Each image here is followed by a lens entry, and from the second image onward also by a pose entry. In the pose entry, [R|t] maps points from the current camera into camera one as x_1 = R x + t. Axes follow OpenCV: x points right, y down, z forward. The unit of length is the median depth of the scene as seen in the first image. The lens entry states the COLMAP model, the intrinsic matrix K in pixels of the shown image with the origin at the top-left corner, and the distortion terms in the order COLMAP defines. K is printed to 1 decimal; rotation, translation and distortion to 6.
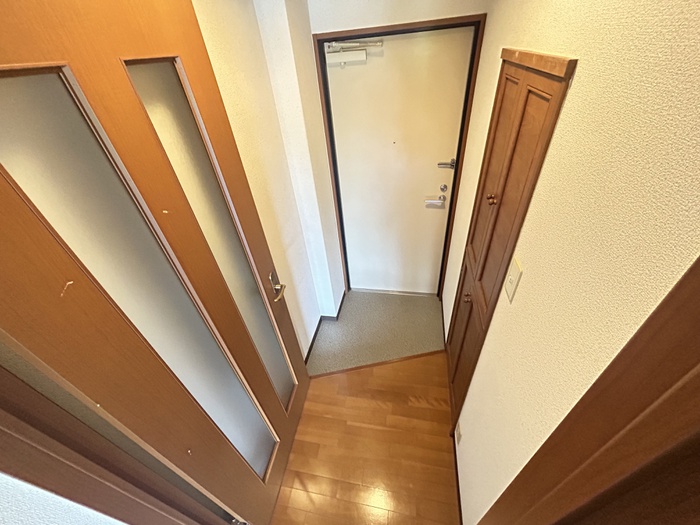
lens RADIAL K [[283.6, 0, 350.0], [0, 283.6, 262.5], [0, 0, 1]] dist [-0.000603, 0.000480]
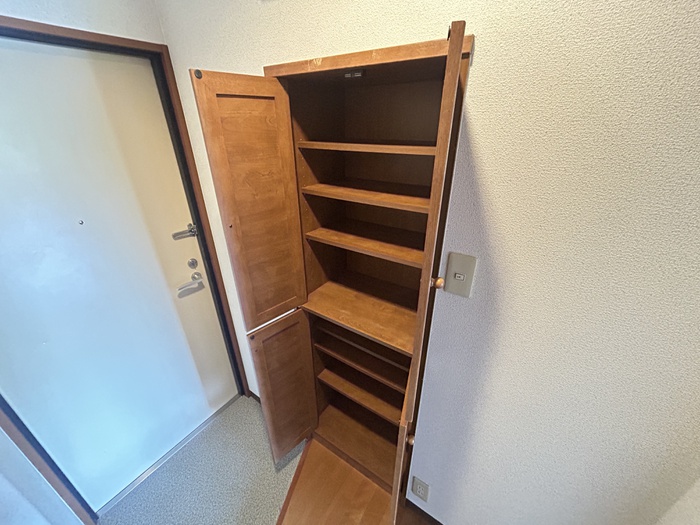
lens RADIAL K [[283.6, 0, 350.0], [0, 283.6, 262.5], [0, 0, 1]] dist [-0.000603, 0.000480]
pose [[0.398353, -0.333845, 0.854320, -0.142053], [0.541555, 0.837341, 0.074693, -0.103444], [-0.740293, 0.432907, 0.514353, 0.334354]]
